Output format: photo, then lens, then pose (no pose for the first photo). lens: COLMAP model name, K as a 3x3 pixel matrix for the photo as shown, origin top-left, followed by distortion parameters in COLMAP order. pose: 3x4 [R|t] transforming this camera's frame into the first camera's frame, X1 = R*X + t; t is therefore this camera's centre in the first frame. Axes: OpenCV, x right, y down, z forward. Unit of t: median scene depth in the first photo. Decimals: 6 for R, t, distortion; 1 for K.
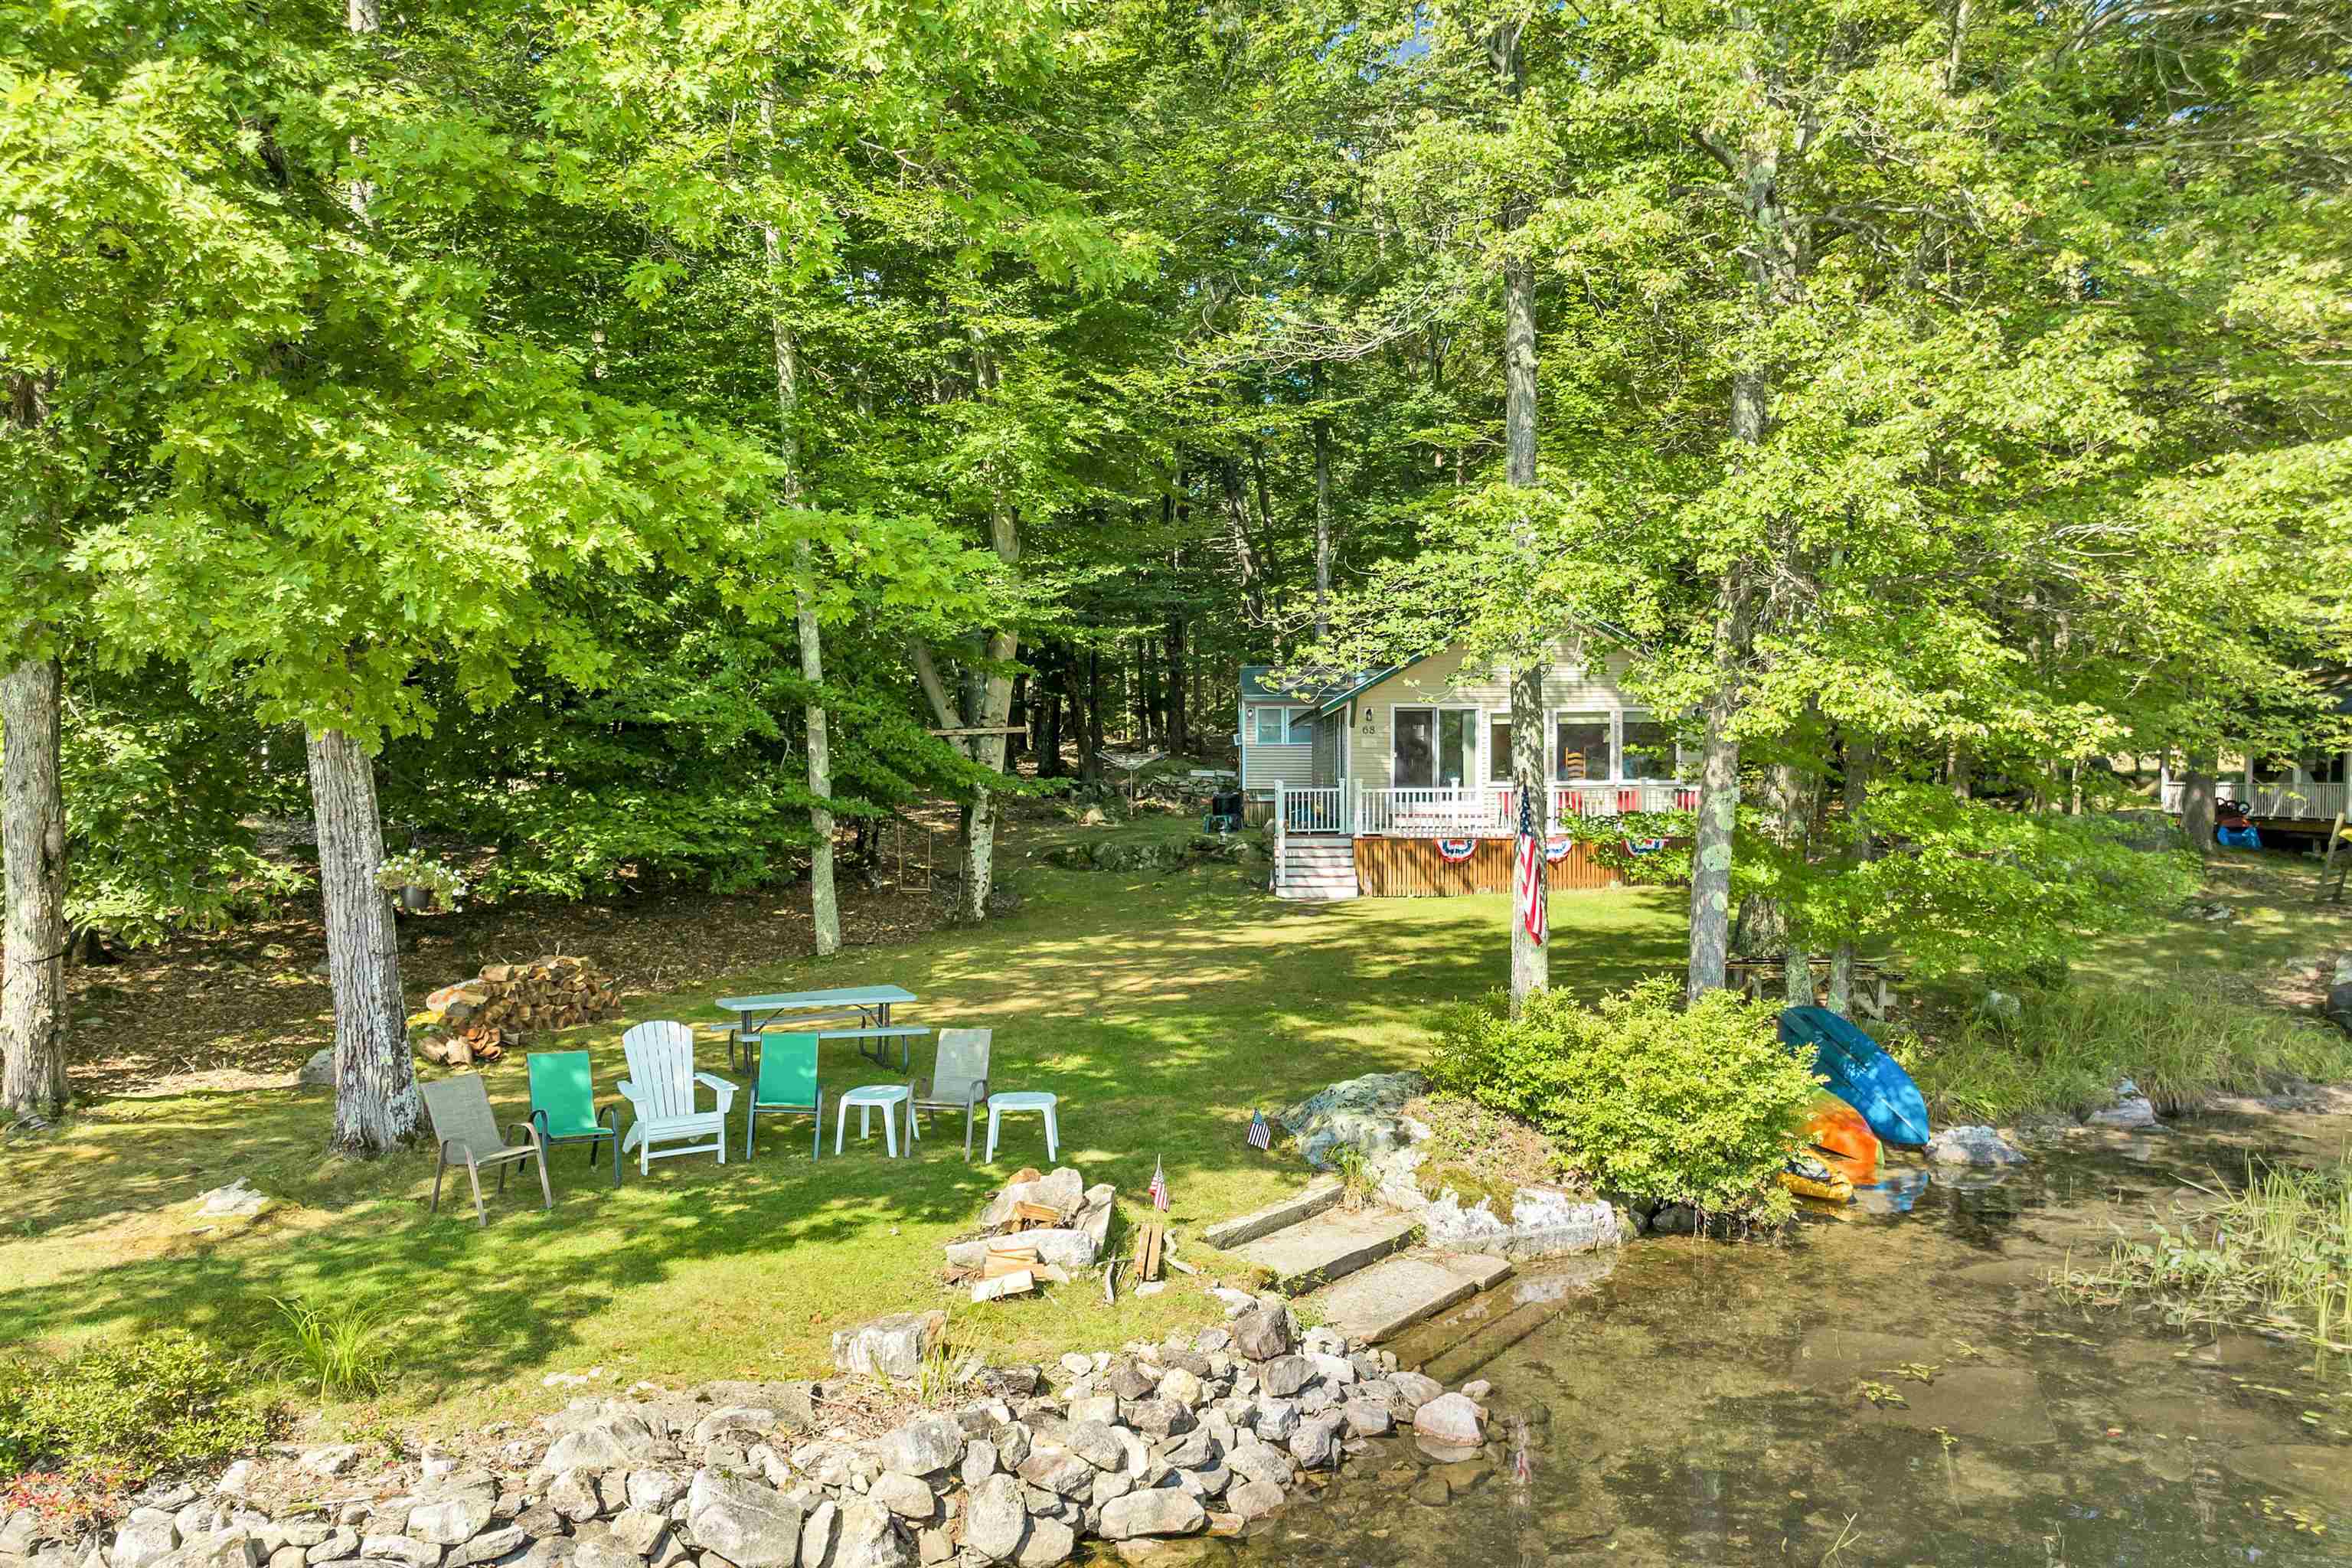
lens RADIAL K [[1726.7, 0, 1176.2], [0, 1726.7, 813.2], [0, 0, 1]] dist [-0.037111, 0.001230]
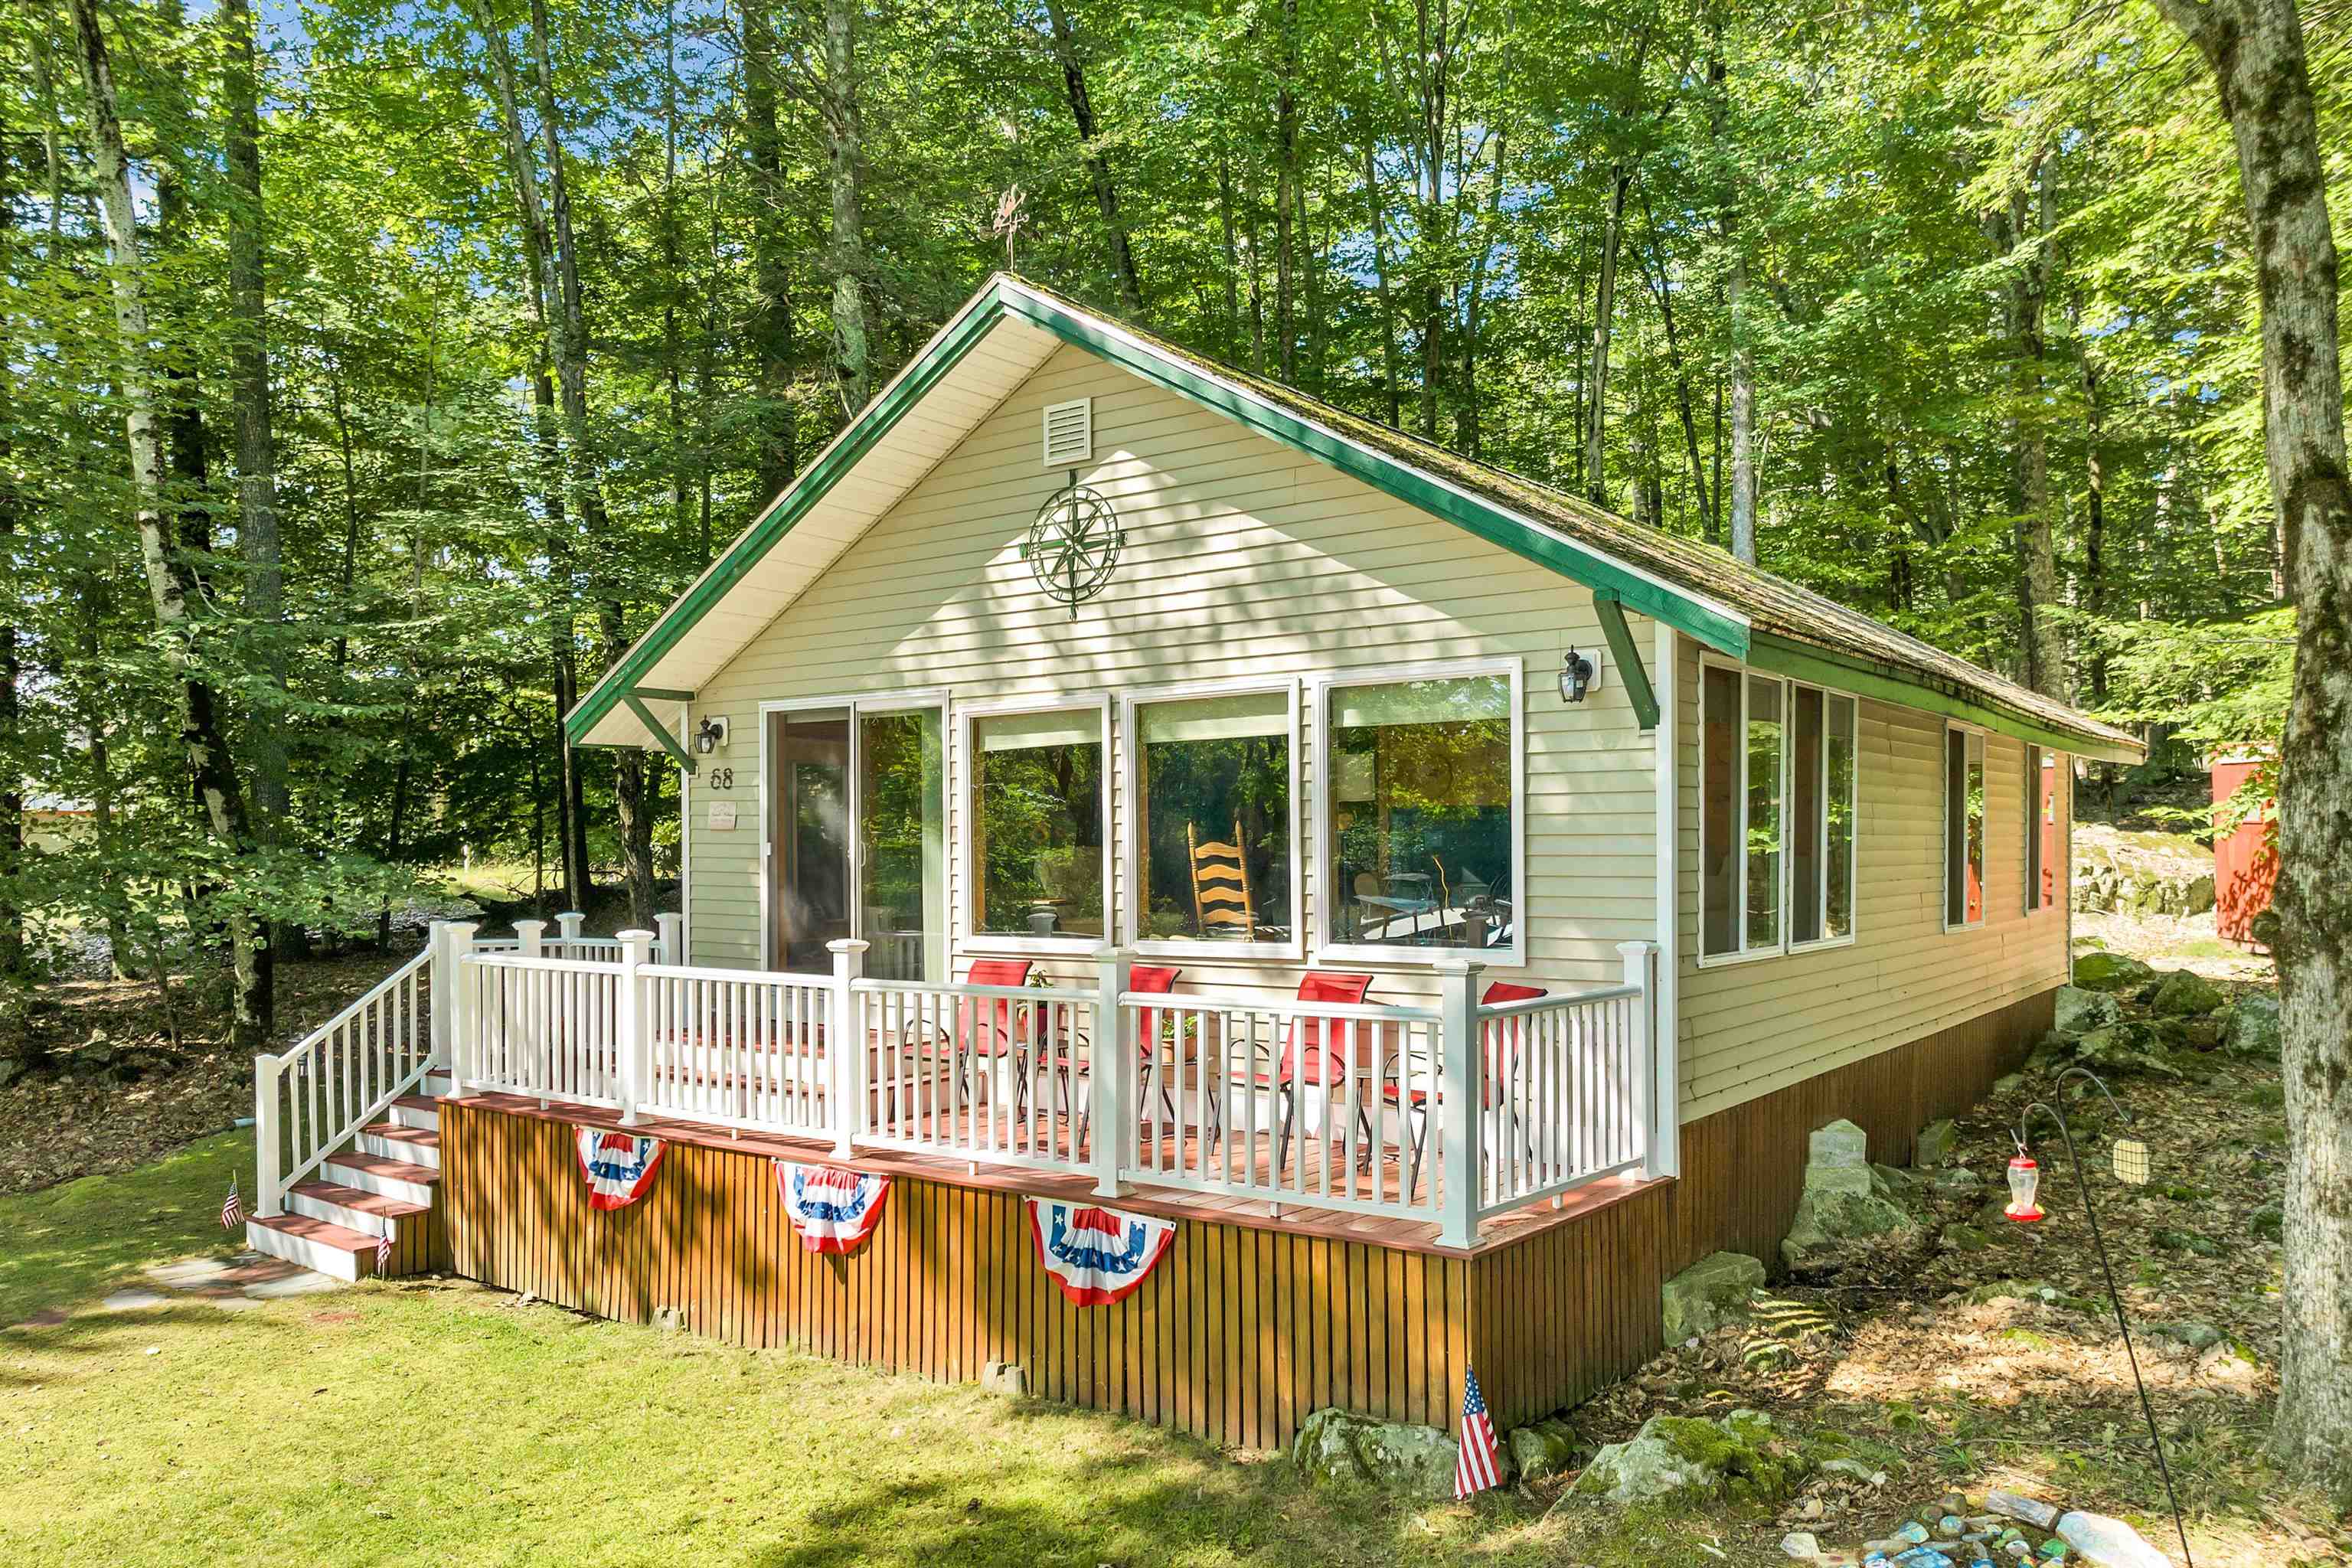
lens RADIAL K [[1726.7, 0, 1182.6], [0, 1726.7, 800.6], [0, 0, 1]] dist [-0.037111, 0.001230]
pose [[0.808298, -0.018400, -0.588486, 0.461242], [-0.010547, 0.998899, -0.045718, -0.033565], [0.588679, 0.043161, 0.807214, 0.890274]]
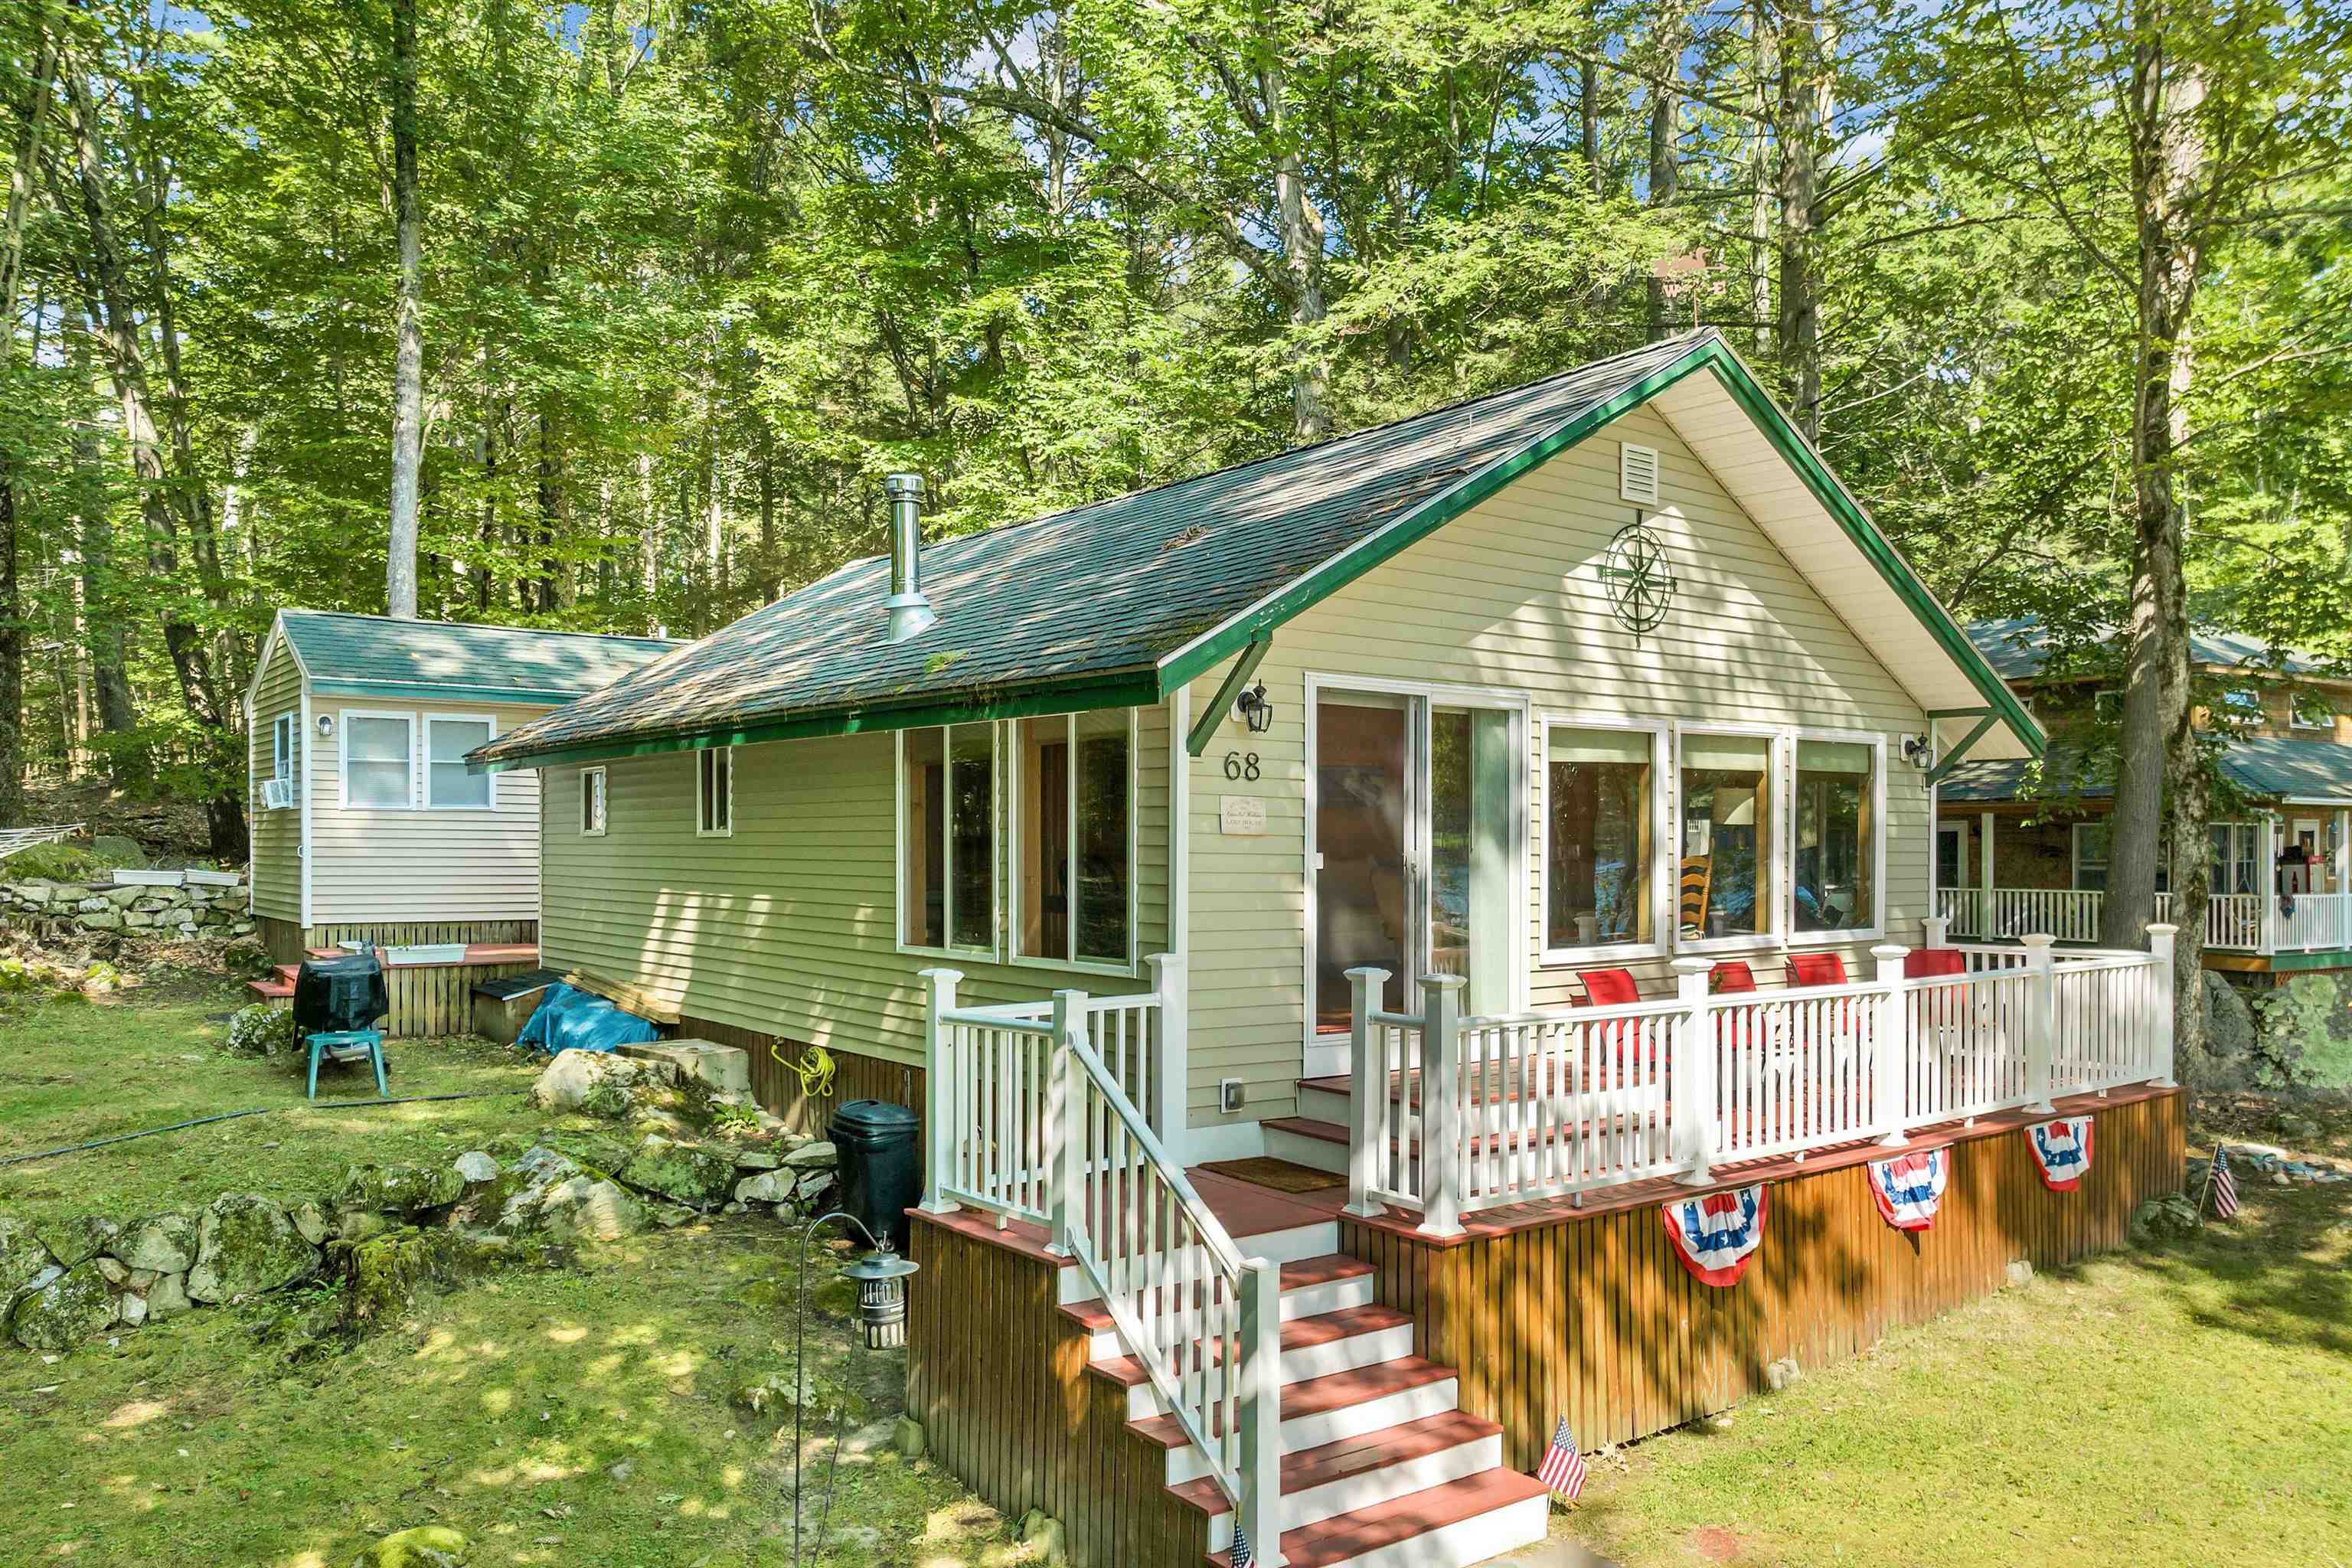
lens RADIAL K [[1726.7, 0, 1178.4], [0, 1726.7, 816.9], [0, 0, 1]] dist [-0.037111, 0.001230]
pose [[0.786105, 0.014524, 0.617923, -0.068386], [0.008353, 0.999383, -0.034117, -0.037090], [-0.618037, 0.031981, 0.785498, 0.925276]]
